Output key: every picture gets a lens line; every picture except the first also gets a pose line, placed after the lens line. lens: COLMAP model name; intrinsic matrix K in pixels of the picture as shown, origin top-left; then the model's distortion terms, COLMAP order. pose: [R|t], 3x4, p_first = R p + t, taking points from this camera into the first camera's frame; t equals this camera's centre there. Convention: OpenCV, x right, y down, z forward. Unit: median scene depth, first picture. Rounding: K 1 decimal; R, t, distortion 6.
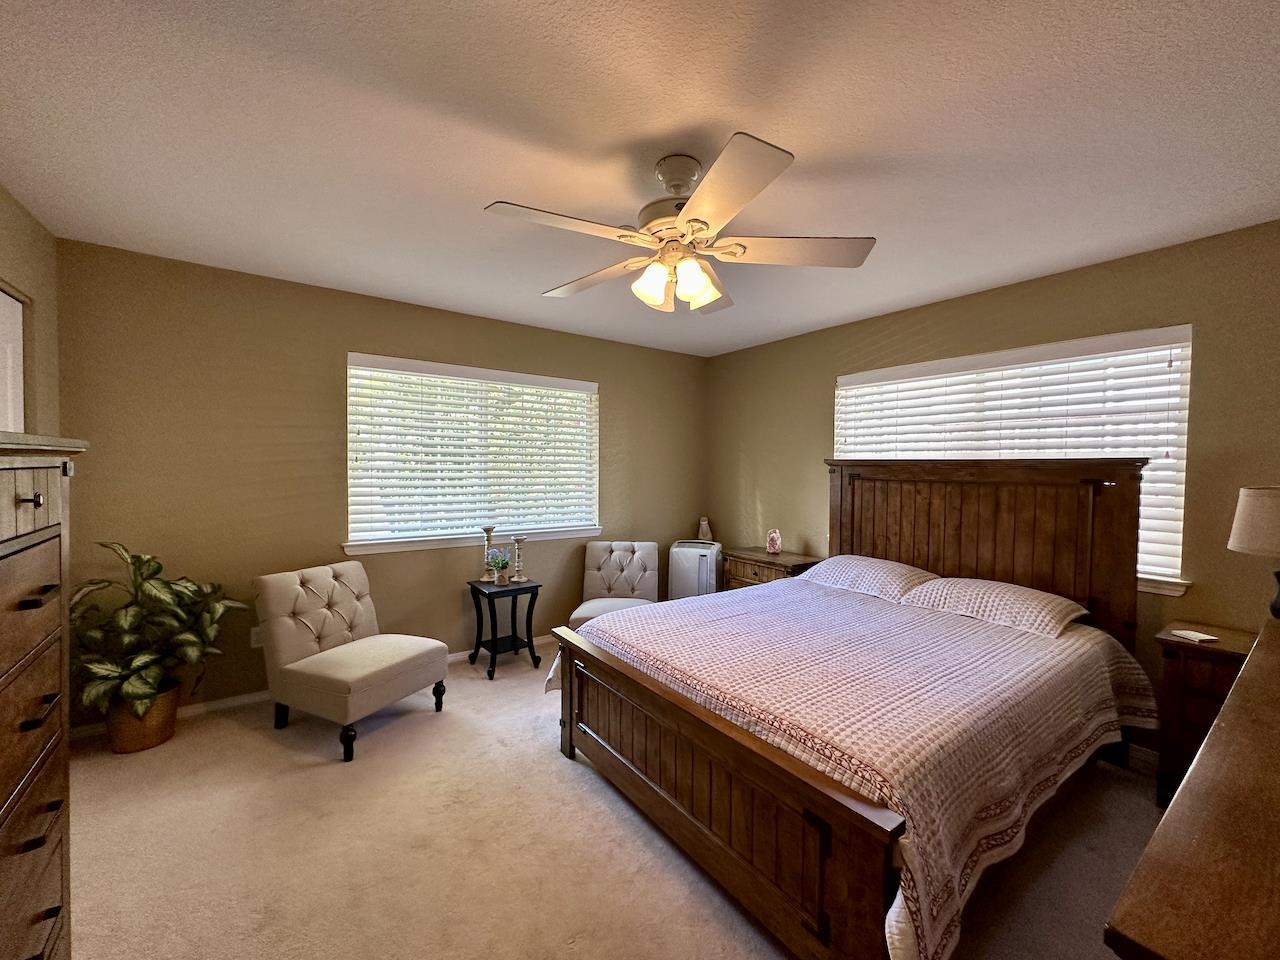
lens RADIAL K [[506.1, 0, 635.7], [0, 506.1, 482.2], [0, 0, 1]] dist [-0.003507, -0.000401]
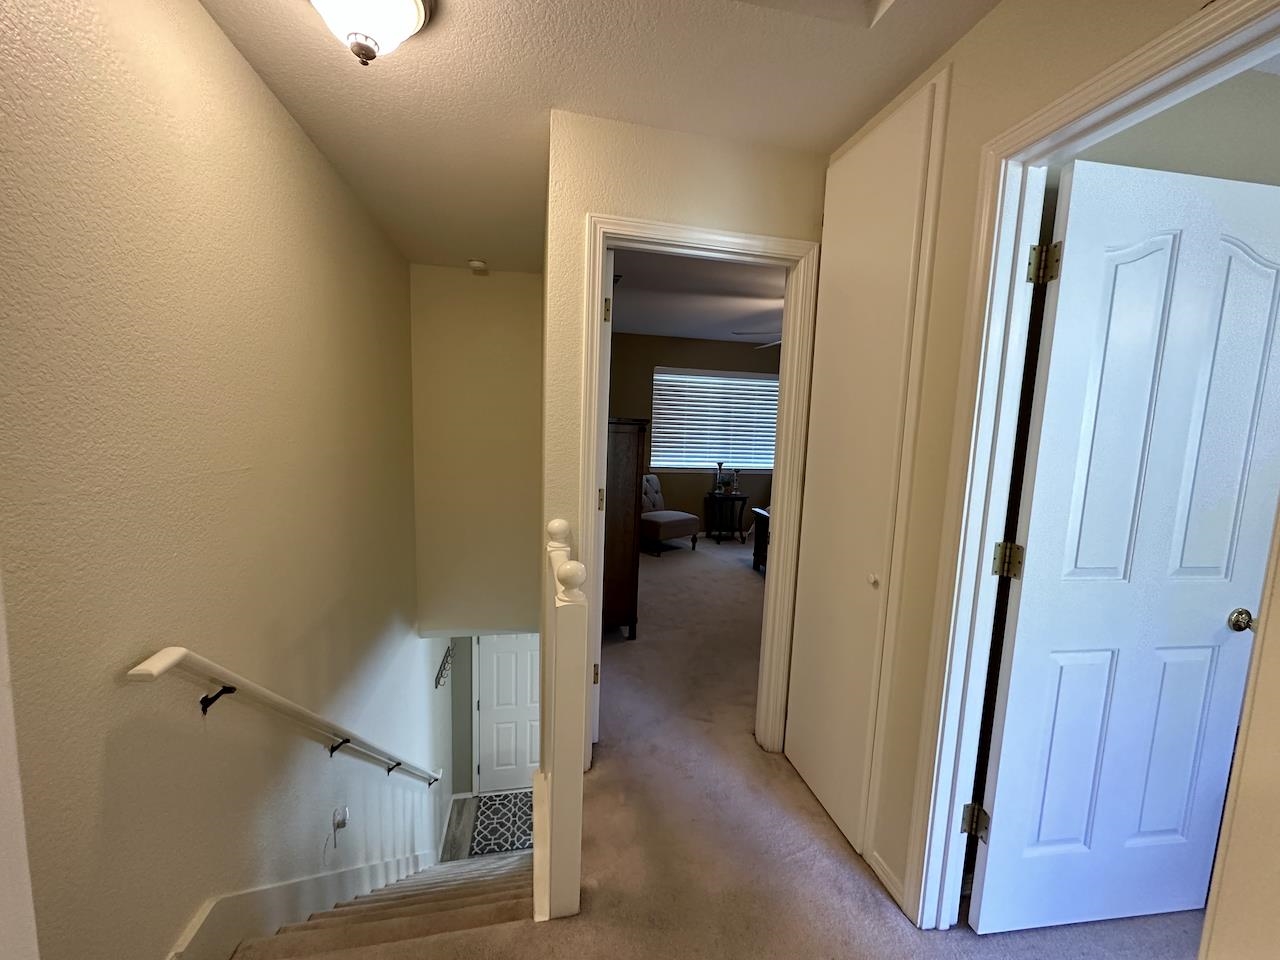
lens RADIAL K [[506.1, 0, 636.3], [0, 506.1, 481.1], [0, 0, 1]] dist [-0.003507, -0.000401]
pose [[0.912816, 0.065760, -0.403041, 0.179002], [-0.033628, 0.995702, 0.086296, 0.014348], [0.406984, -0.065218, 0.911104, -0.834712]]
